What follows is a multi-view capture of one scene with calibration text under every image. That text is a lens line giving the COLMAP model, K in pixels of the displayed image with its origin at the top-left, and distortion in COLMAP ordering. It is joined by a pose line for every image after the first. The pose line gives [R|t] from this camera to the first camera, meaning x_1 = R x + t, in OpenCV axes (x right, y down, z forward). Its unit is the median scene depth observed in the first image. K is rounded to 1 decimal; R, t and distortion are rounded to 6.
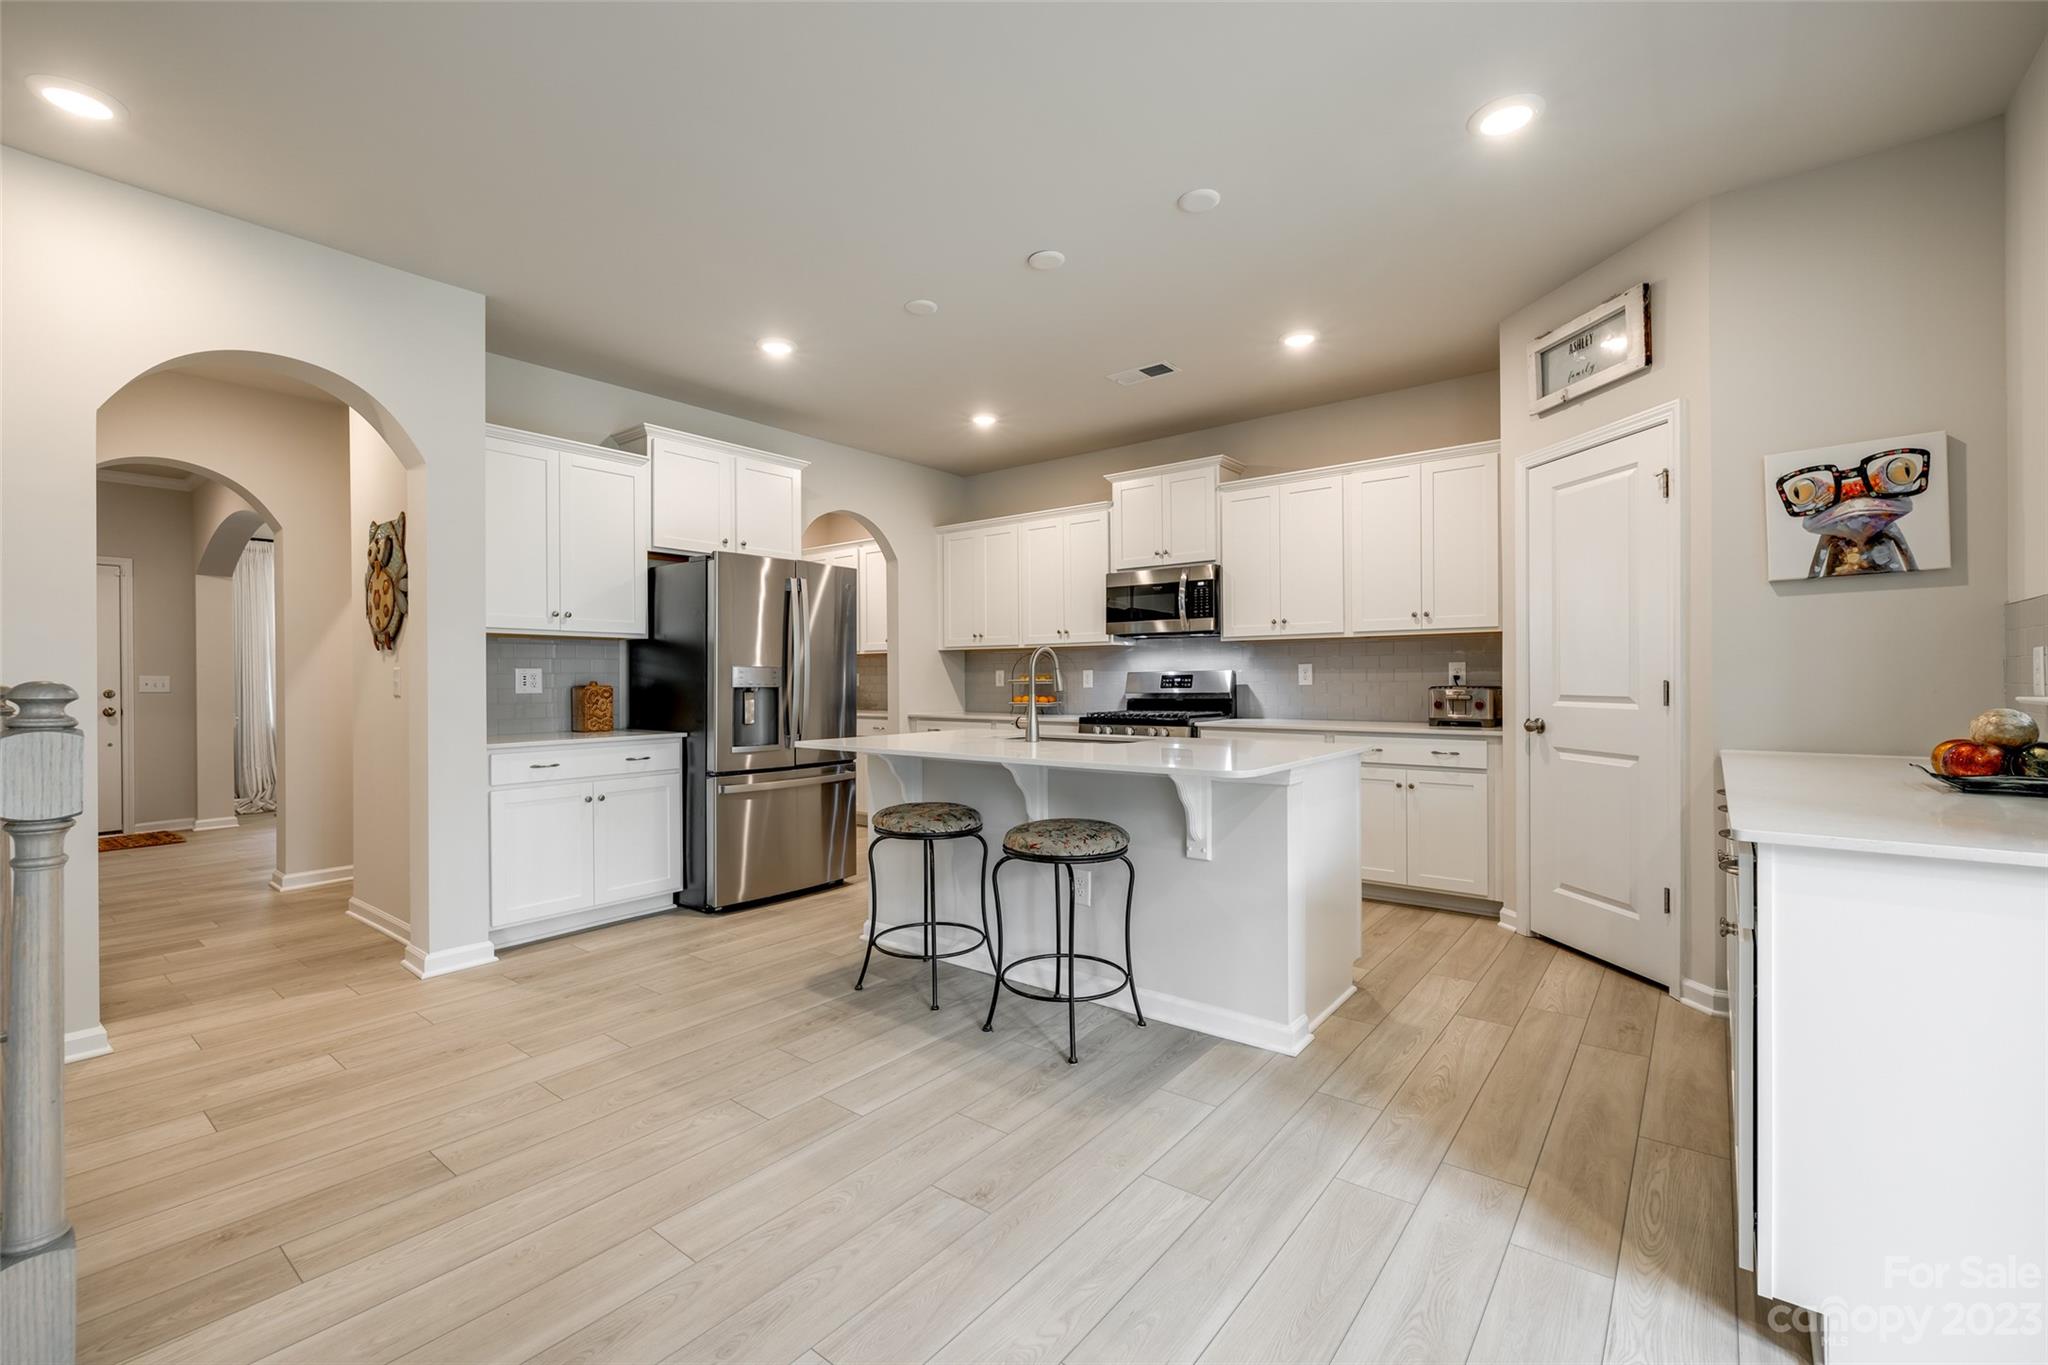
lens RADIAL K [[873.7, 0, 1016.2], [0, 873.7, 682.5], [0, 0, 1]] dist [-0.000859, 0.000228]
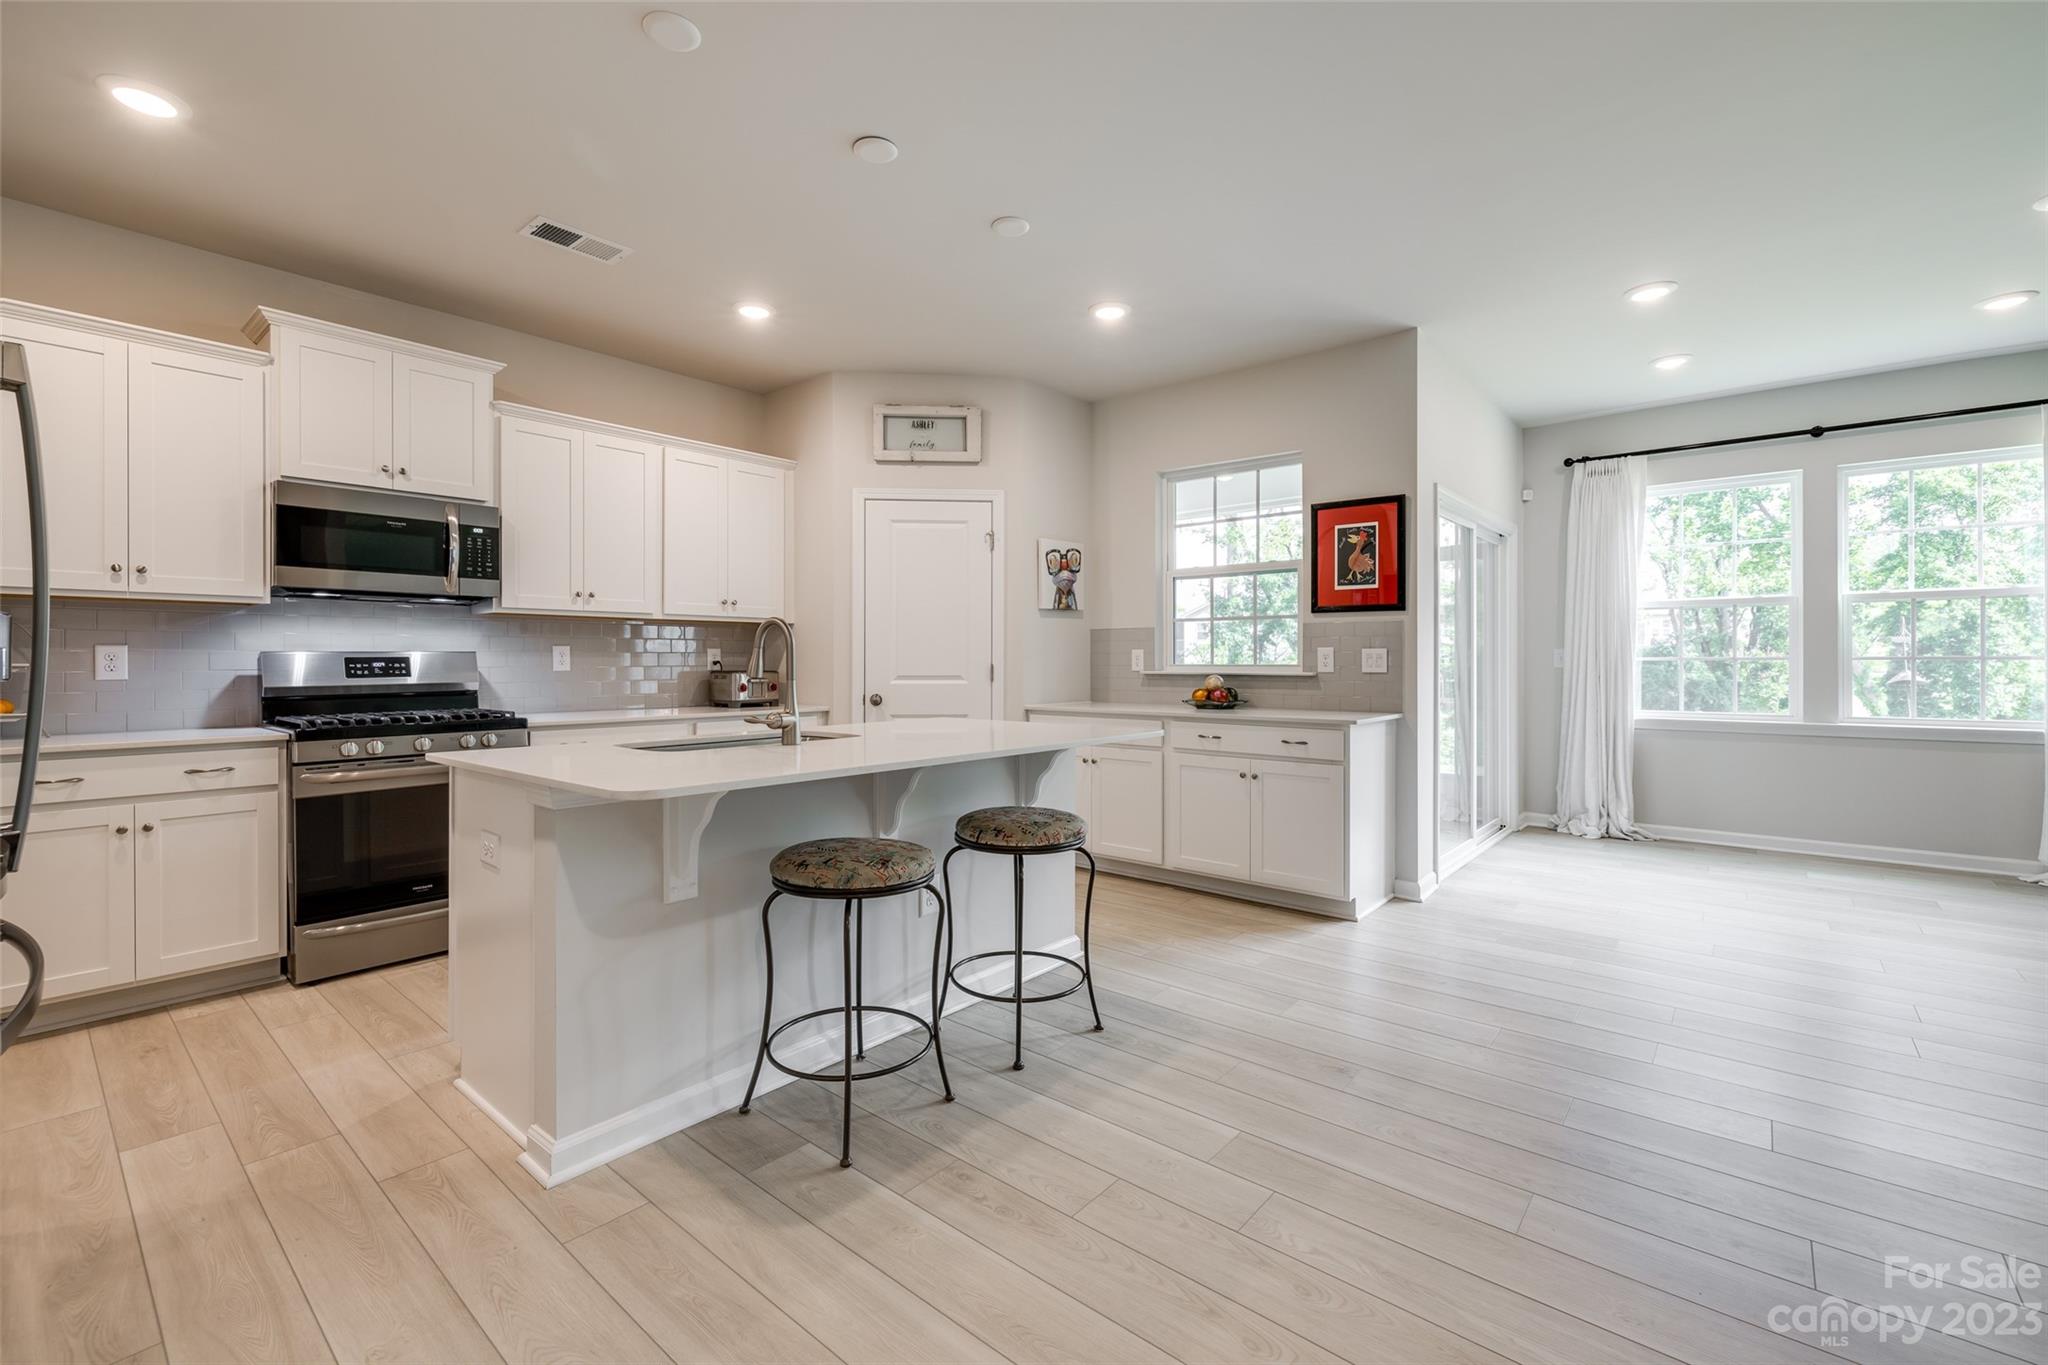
lens RADIAL K [[864.9, 0, 1023.6], [0, 864.9, 664.7], [0, 0, 1]] dist [0.000486, 0.000136]
pose [[0.029451, 0.002427, 0.999563, -0.823733], [0.005588, 0.999981, -0.002593, 0.002470], [-0.999551, 0.005662, 0.029437, 0.899042]]
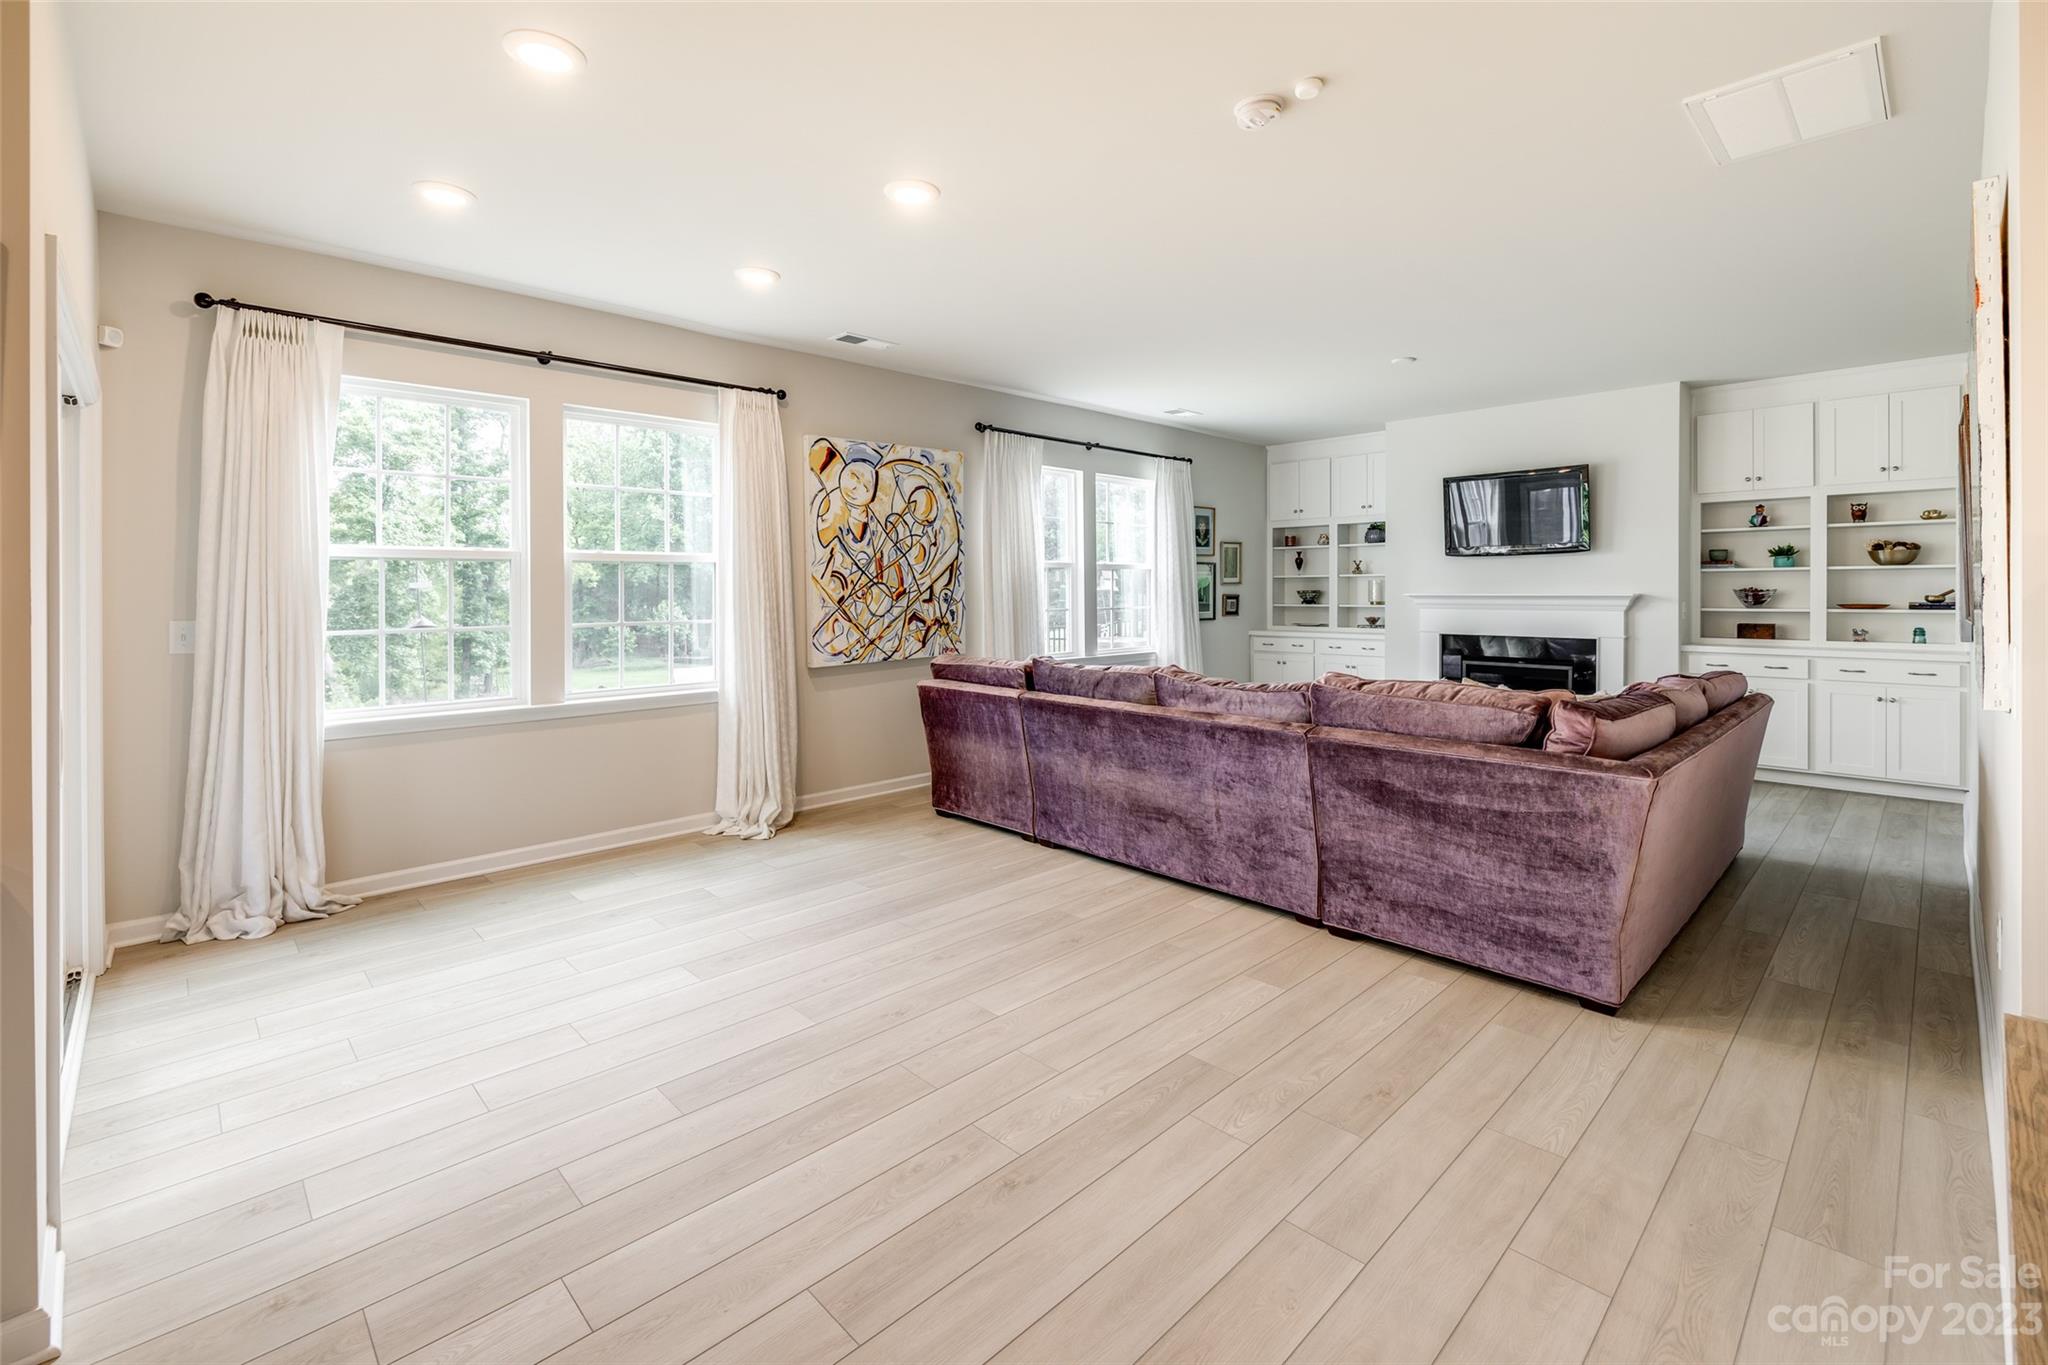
lens RADIAL K [[891.2, 0, 1022.1], [0, 891.2, 590.9], [0, 0, 1]] dist [0.001530, 0.000100]
pose [[-0.991432, 0.012580, 0.130020, -0.084133], [0.013172, 0.999906, 0.003694, -0.058653], [-0.129961, 0.005375, -0.991505, 0.753900]]
